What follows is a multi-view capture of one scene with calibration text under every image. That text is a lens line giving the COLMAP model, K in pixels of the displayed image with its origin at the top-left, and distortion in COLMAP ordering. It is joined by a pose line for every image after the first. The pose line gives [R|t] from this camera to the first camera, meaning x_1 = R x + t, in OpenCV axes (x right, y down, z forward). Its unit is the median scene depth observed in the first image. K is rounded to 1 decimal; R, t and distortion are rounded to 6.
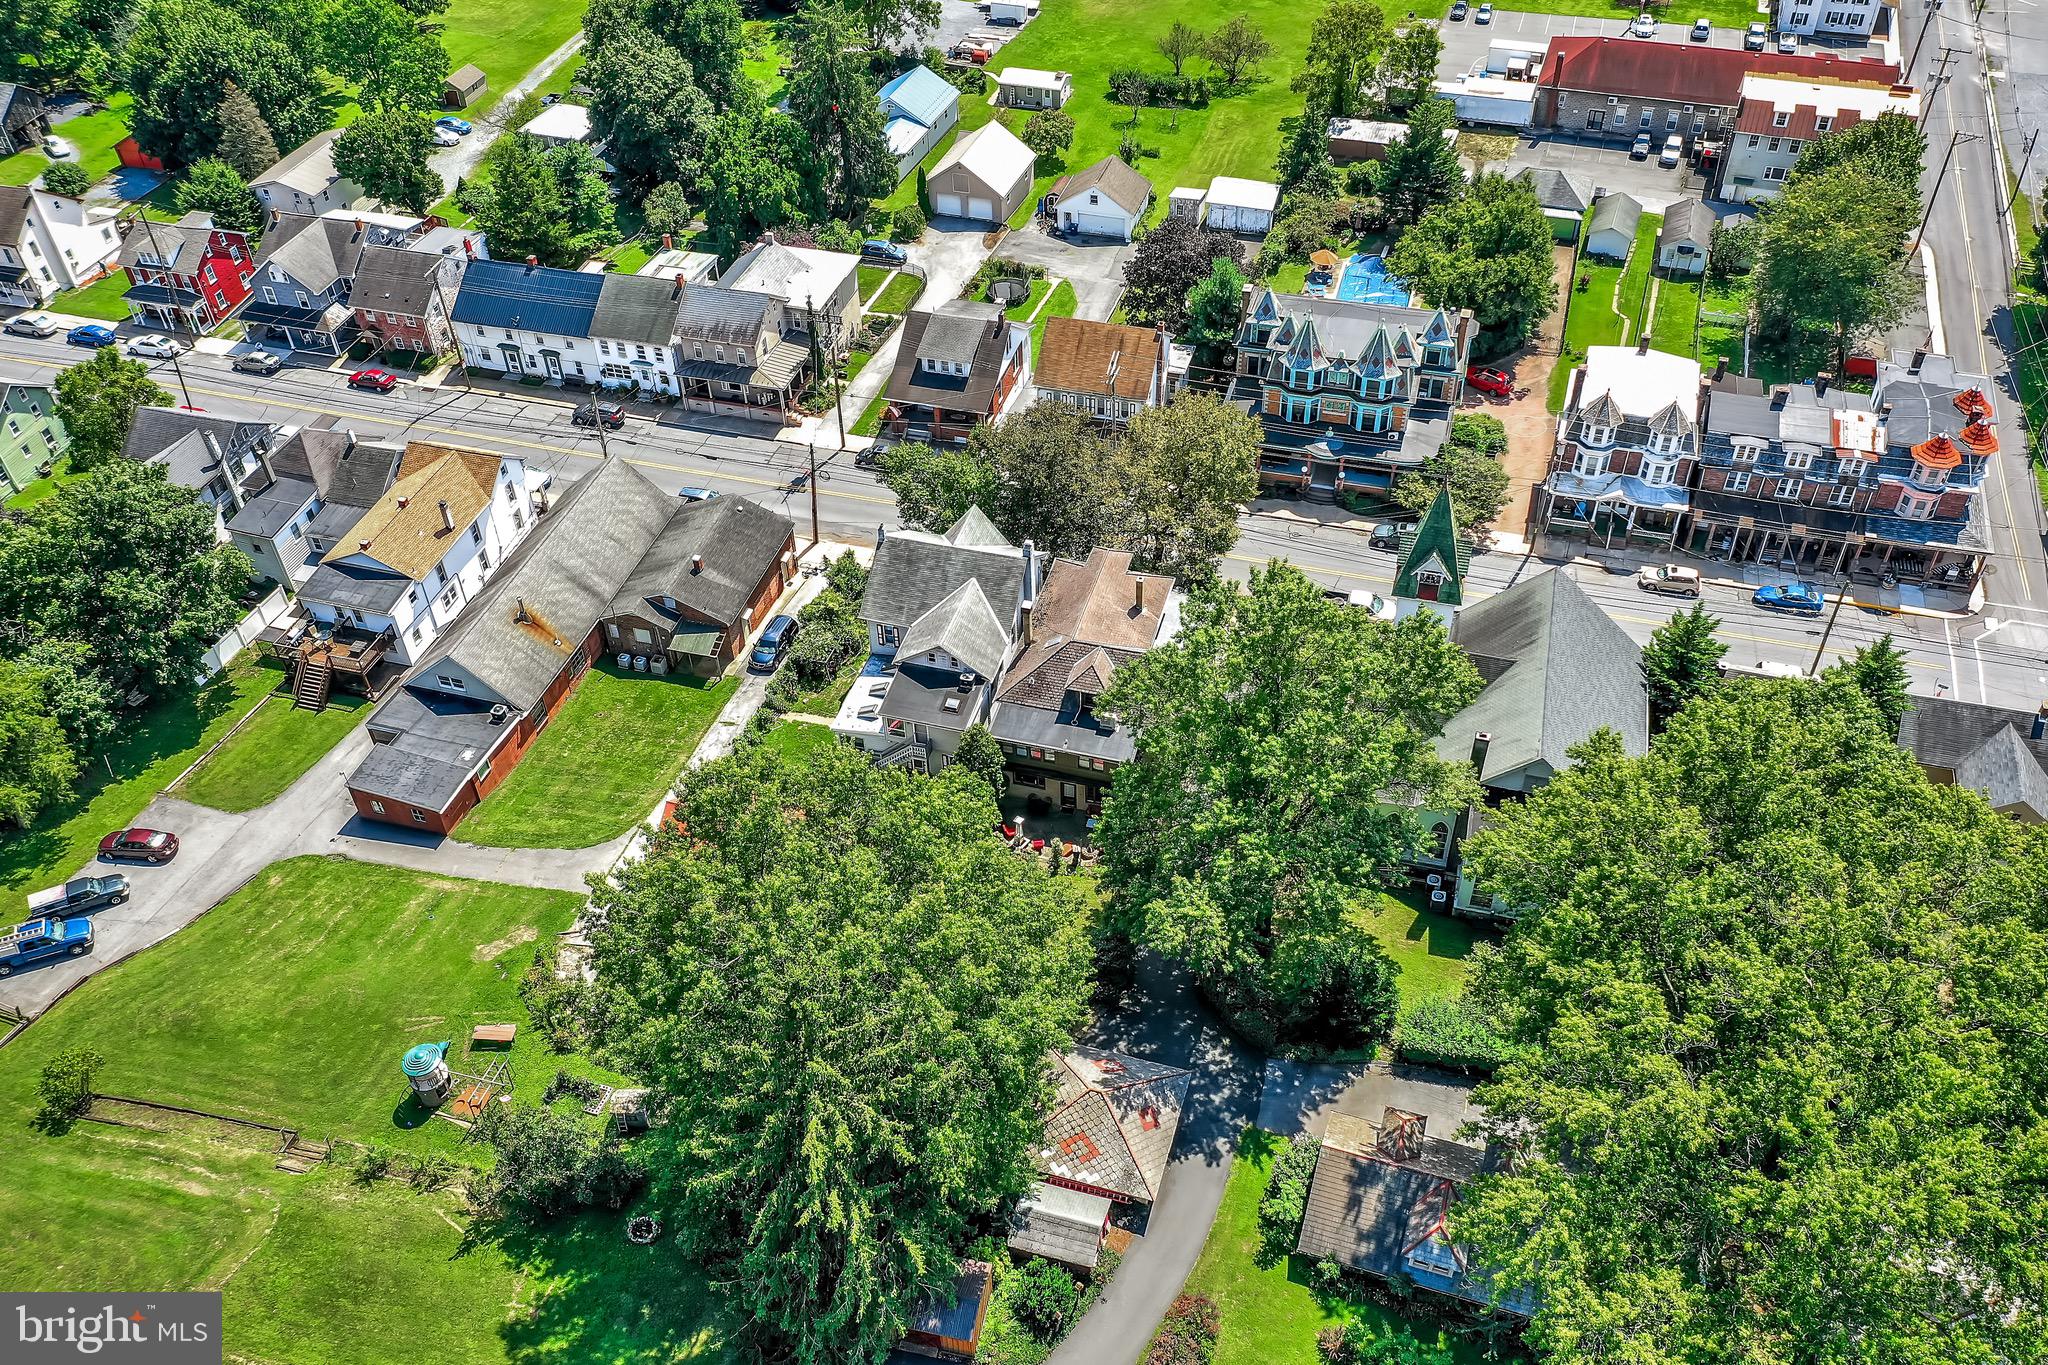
lens RADIAL K [[1650.1, 0, 1024.0], [0, 1650.1, 682.5], [0, 0, 1]] dist [0.001123, 0.001090]
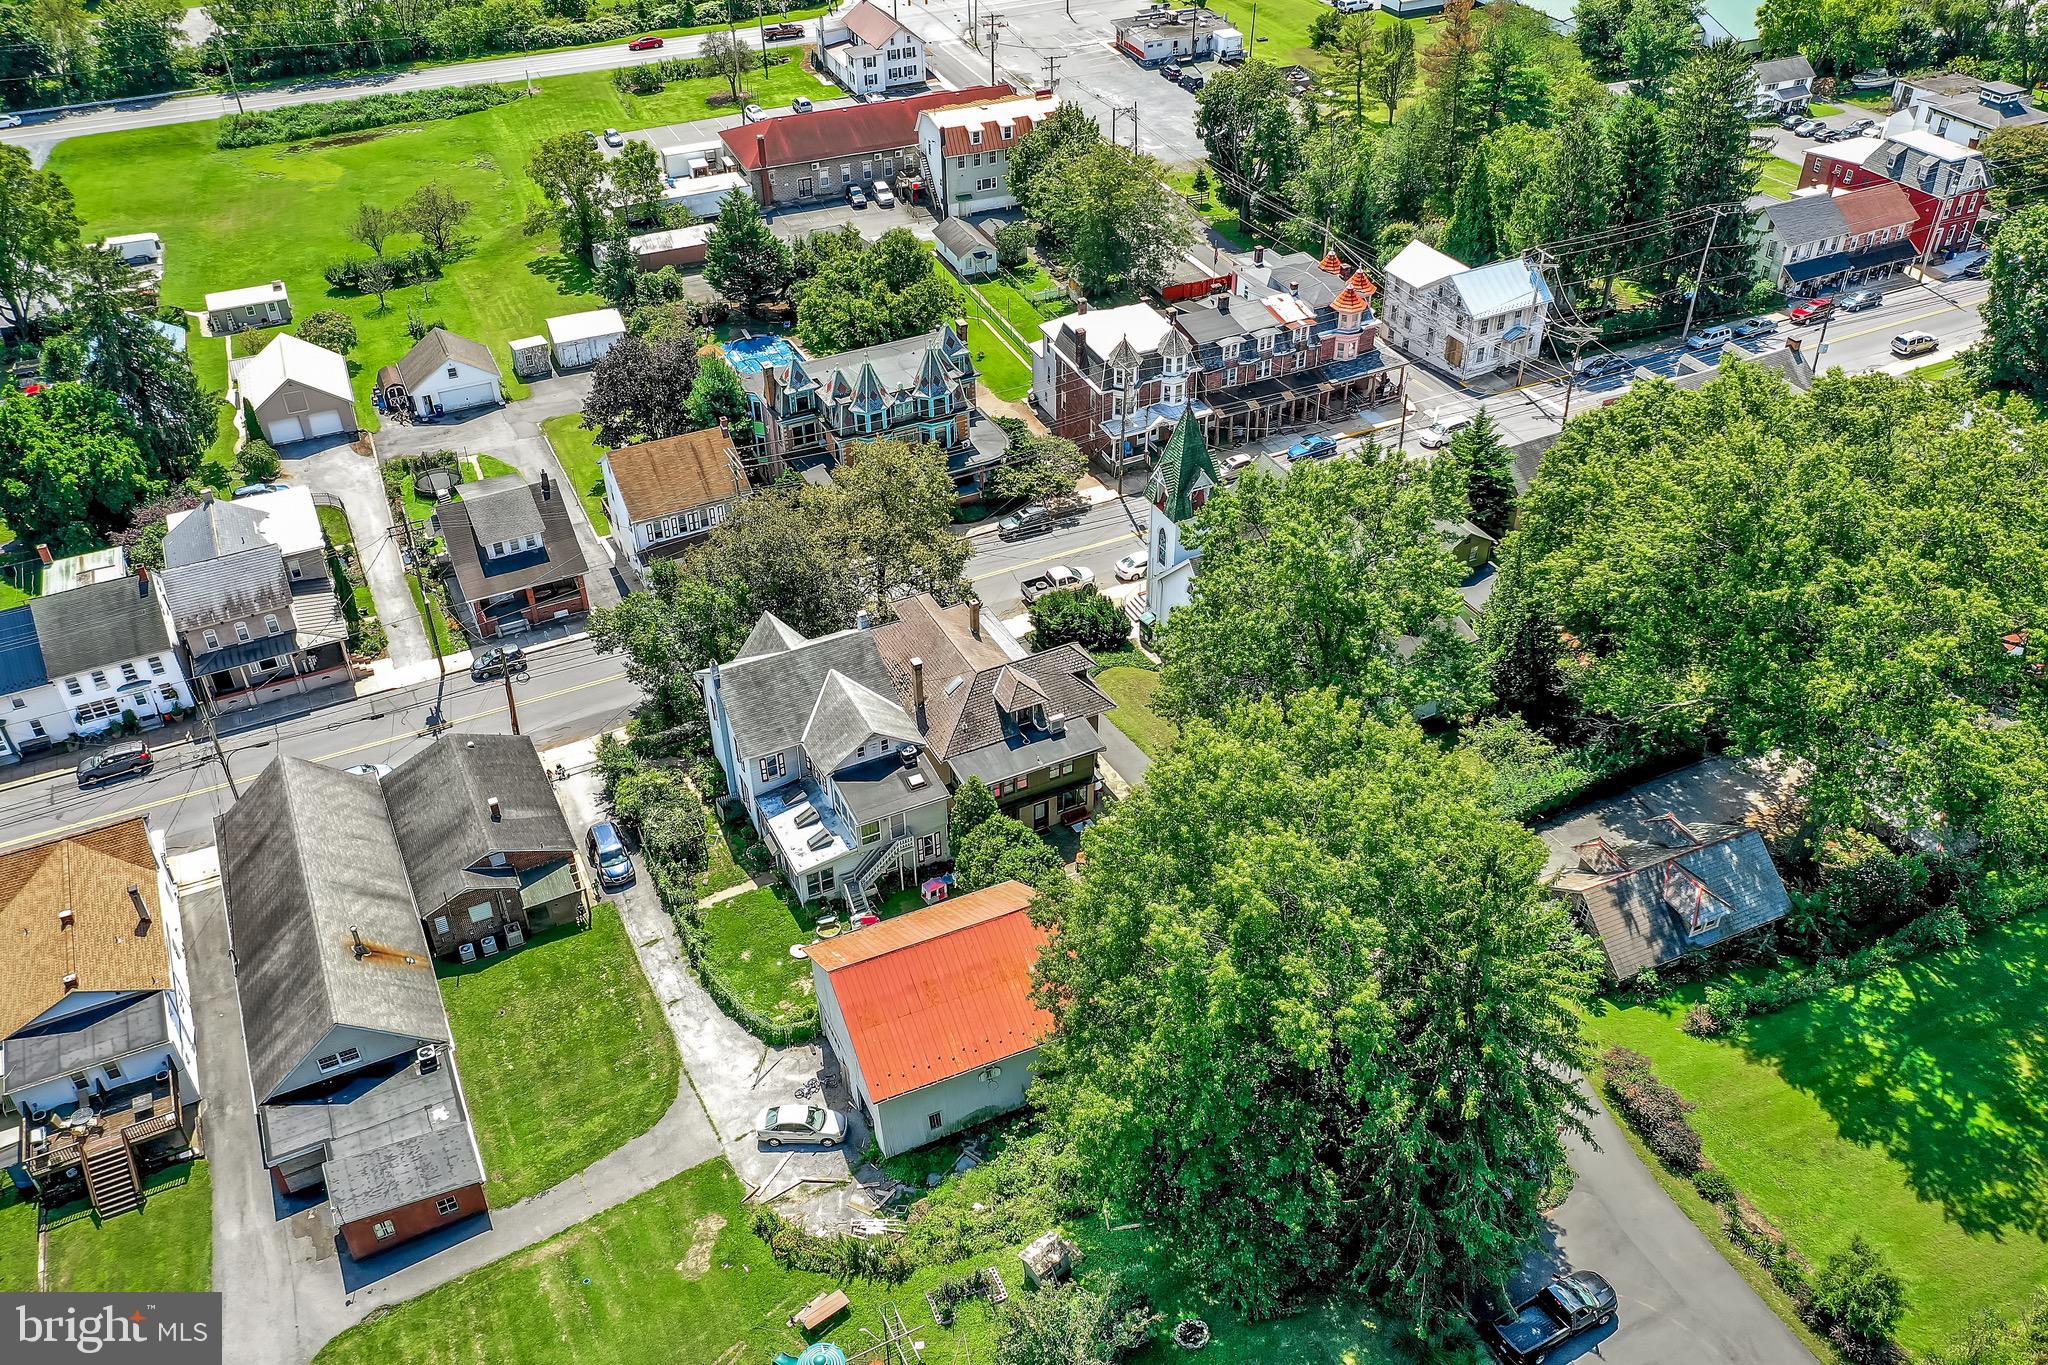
lens RADIAL K [[1646.8, 0, 1024.0], [0, 1646.8, 682.5], [0, 0, 1]] dist [0.000135, 0.011428]
pose [[0.734404, -0.392561, 0.553667, -0.363460], [0.449582, 0.892495, 0.036455, -0.031753], [-0.508455, 0.222146, 0.831940, 0.125256]]
